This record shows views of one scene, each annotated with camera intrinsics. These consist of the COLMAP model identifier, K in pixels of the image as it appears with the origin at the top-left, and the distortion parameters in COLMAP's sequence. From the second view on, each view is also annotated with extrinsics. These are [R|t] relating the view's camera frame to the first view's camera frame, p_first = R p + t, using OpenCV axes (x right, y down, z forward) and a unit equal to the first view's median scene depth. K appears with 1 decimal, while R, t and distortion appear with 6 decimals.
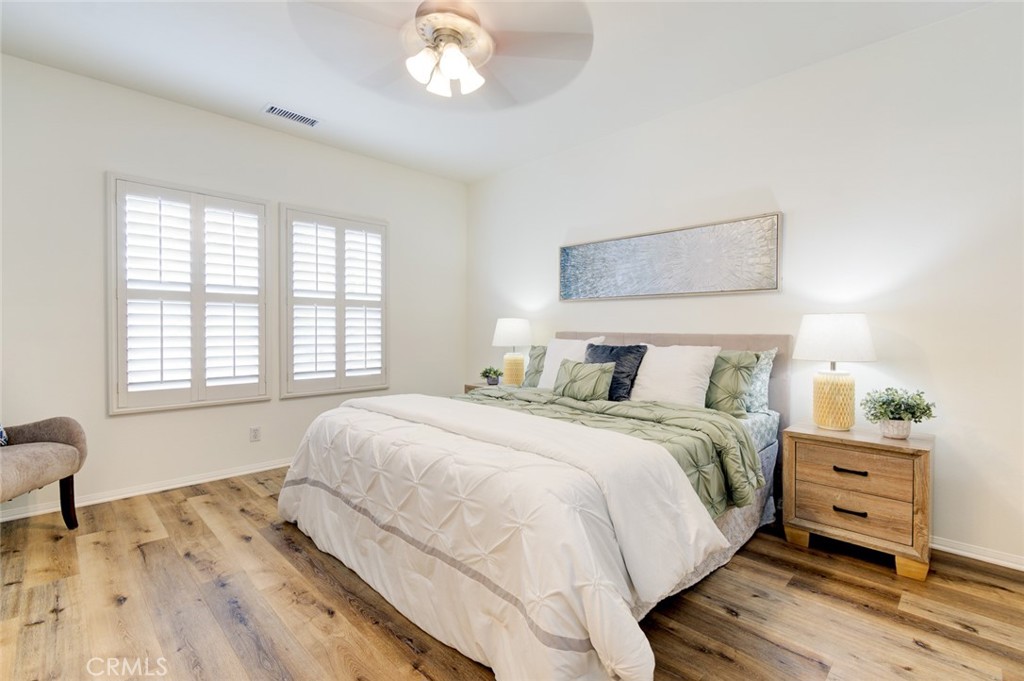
lens RADIAL K [[464.8, 0, 507.4], [0, 464.8, 337.8], [0, 0, 1]] dist [-0.002898, -0.001105]
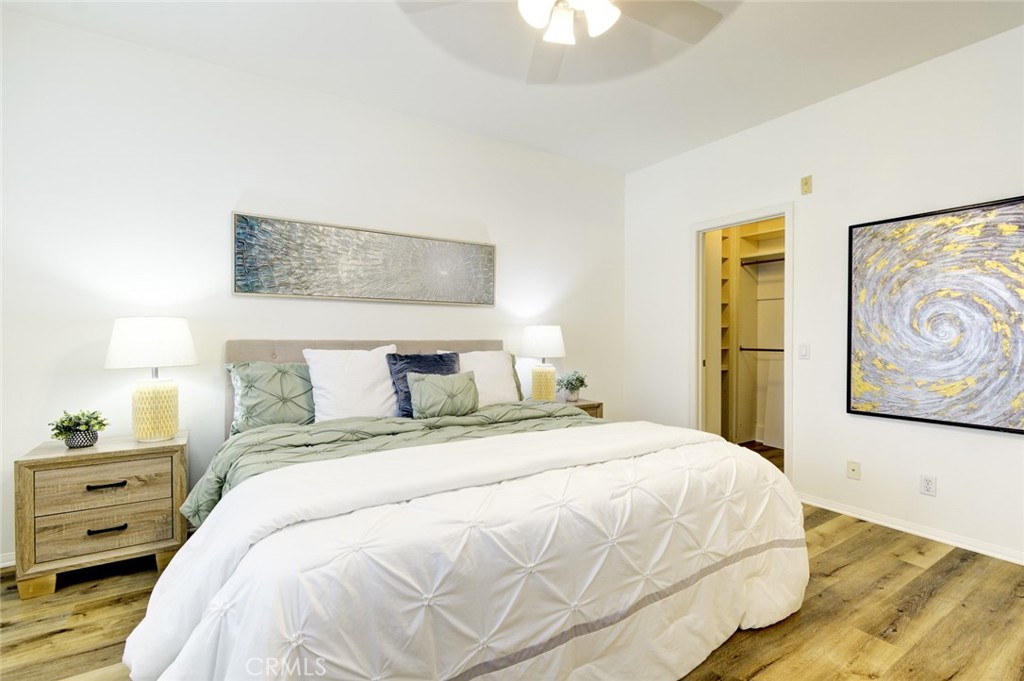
lens RADIAL K [[464.8, 0, 516.4], [0, 464.8, 344.0], [0, 0, 1]] dist [-0.002898, -0.001105]
pose [[0.197435, -0.019984, 0.980112, -0.552633], [0.016964, 0.999712, 0.016967, -0.013886], [-0.980169, 0.013277, 0.197717, 0.565827]]
